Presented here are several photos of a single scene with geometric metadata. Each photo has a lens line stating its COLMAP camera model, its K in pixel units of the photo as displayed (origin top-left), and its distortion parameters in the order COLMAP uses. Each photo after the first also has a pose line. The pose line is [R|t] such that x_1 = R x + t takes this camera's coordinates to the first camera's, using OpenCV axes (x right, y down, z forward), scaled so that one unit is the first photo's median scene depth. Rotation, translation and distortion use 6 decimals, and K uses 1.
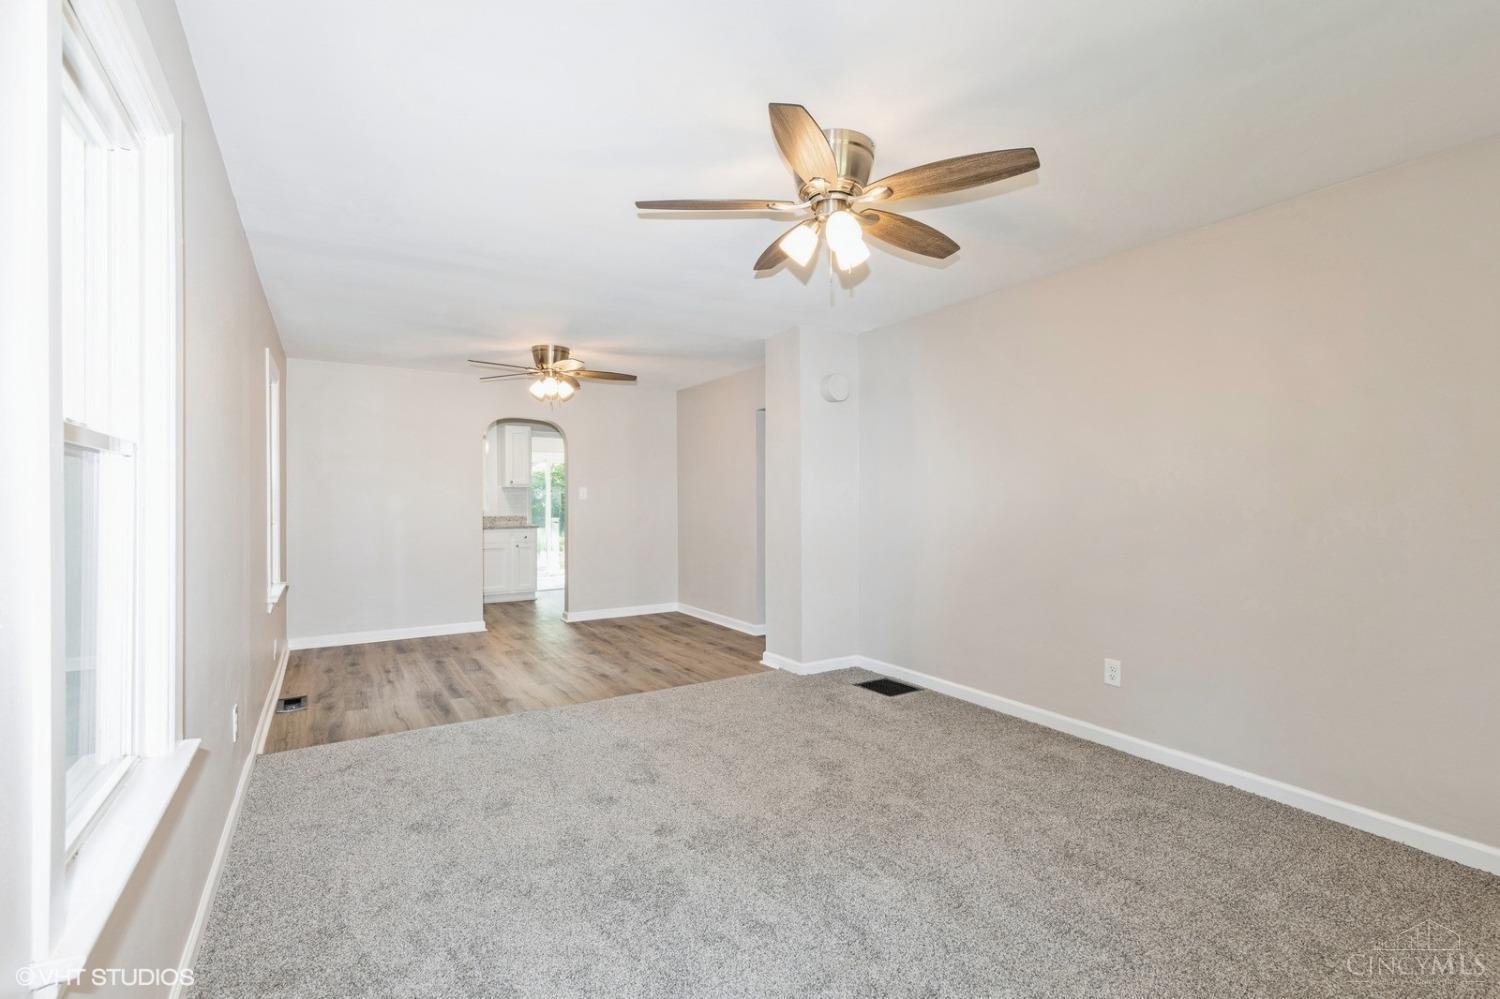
lens RADIAL K [[682.1, 0, 764.7], [0, 682.1, 507.5], [0, 0, 1]] dist [0.014502, -0.000030]
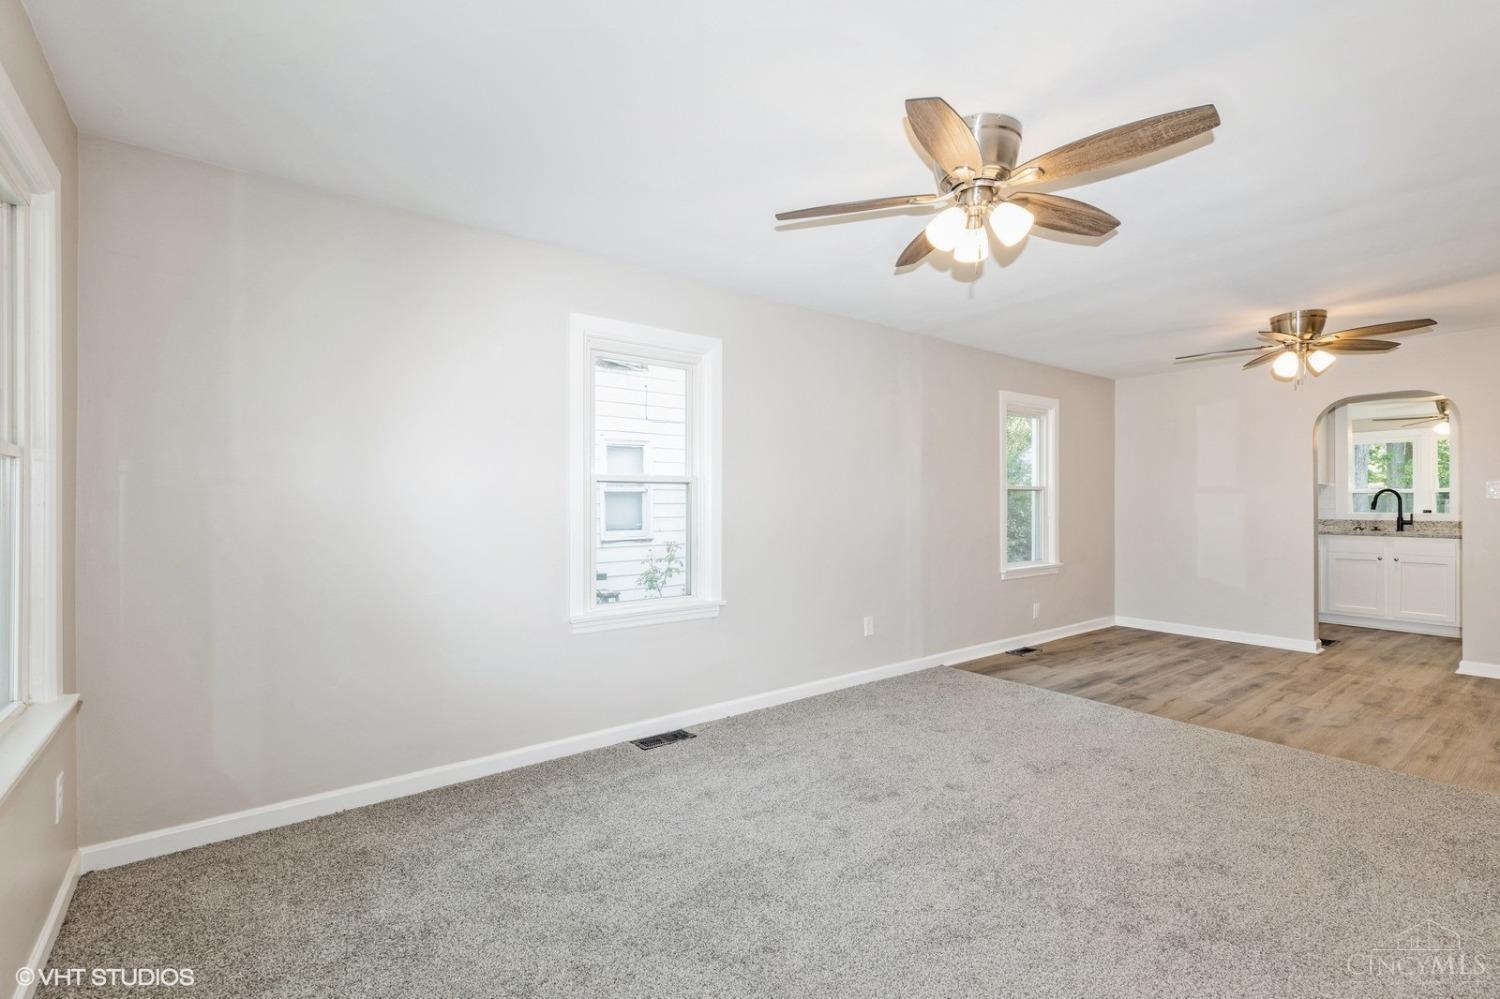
lens RADIAL K [[682.1, 0, 749.4], [0, 682.1, 498.6], [0, 0, 1]] dist [0.014502, -0.000030]
pose [[0.100349, -0.001044, -0.994952, 0.375987], [-0.011204, 0.999935, -0.002179, -0.003132], [0.994889, 0.011366, 0.100331, 0.207116]]
